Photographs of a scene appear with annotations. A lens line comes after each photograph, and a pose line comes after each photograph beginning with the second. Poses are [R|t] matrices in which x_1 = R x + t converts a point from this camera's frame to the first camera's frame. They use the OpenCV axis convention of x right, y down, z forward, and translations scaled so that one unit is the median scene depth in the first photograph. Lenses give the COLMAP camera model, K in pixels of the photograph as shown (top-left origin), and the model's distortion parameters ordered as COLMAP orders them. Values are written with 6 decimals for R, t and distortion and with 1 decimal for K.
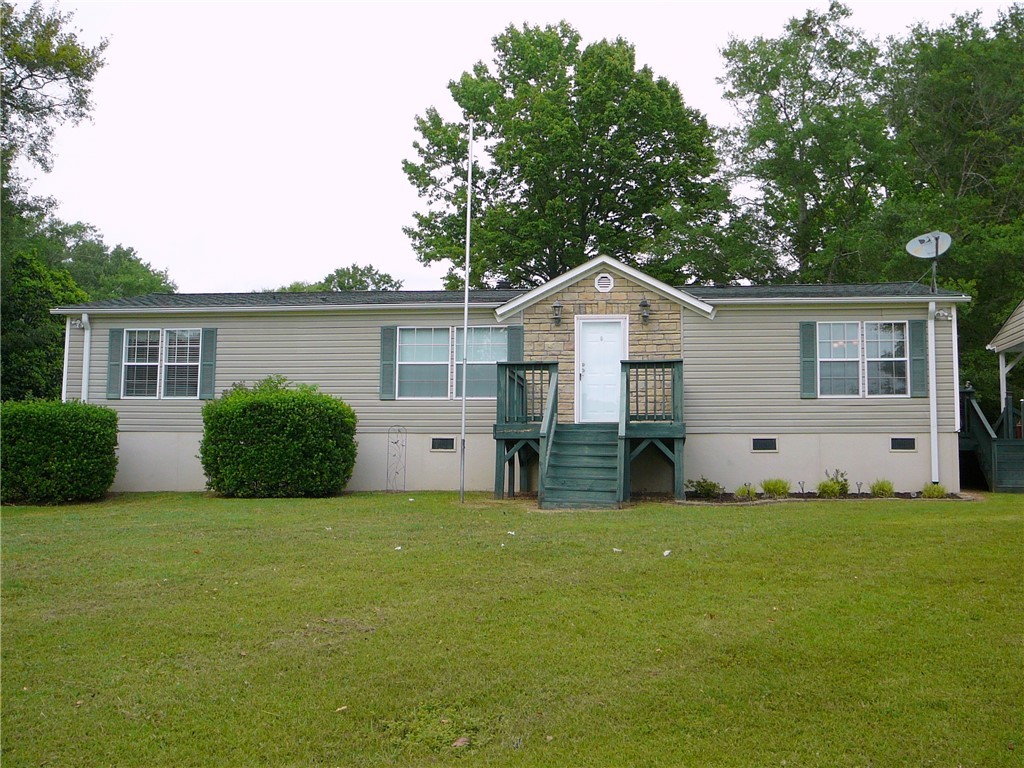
lens RADIAL K [[1246.7, 0, 512.0], [0, 1246.7, 384.0], [0, 0, 1]] dist [-0.061171, 0.004425]
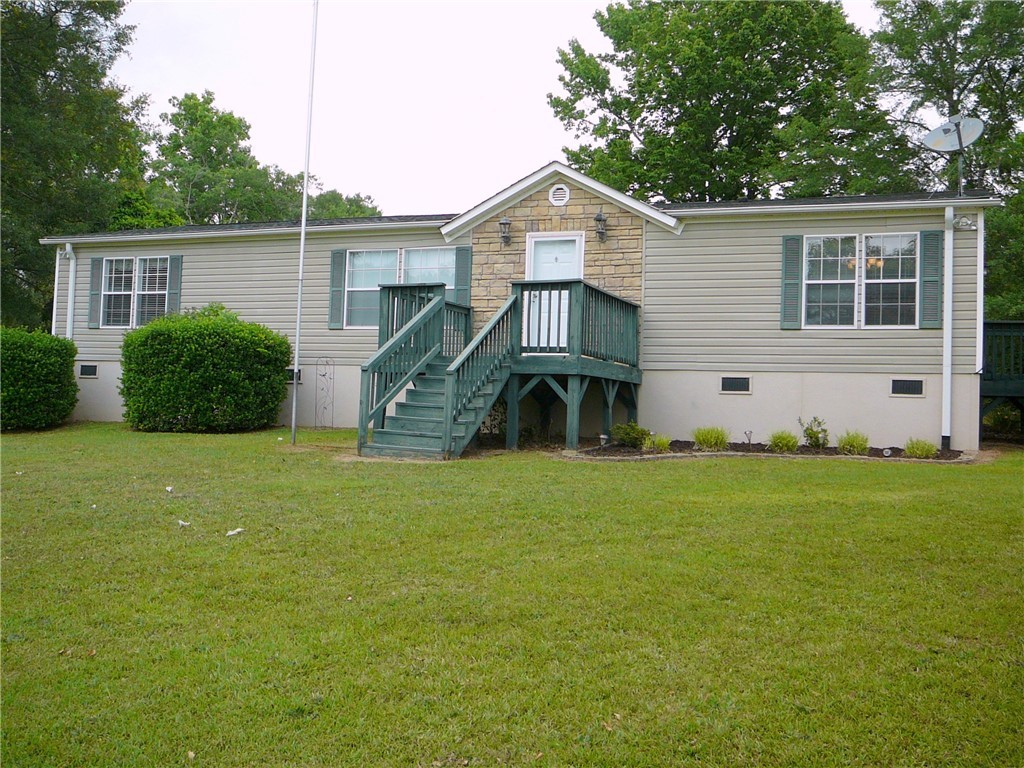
lens RADIAL K [[1122.1, 0, 512.0], [0, 1122.1, 384.0], [0, 0, 1]] dist [-0.124664, 0.263343]
pose [[0.962287, 0.017067, -0.271500, 0.254283], [-0.002644, 0.998570, 0.053400, 0.008567], [0.272023, -0.050668, 0.960956, 0.235739]]
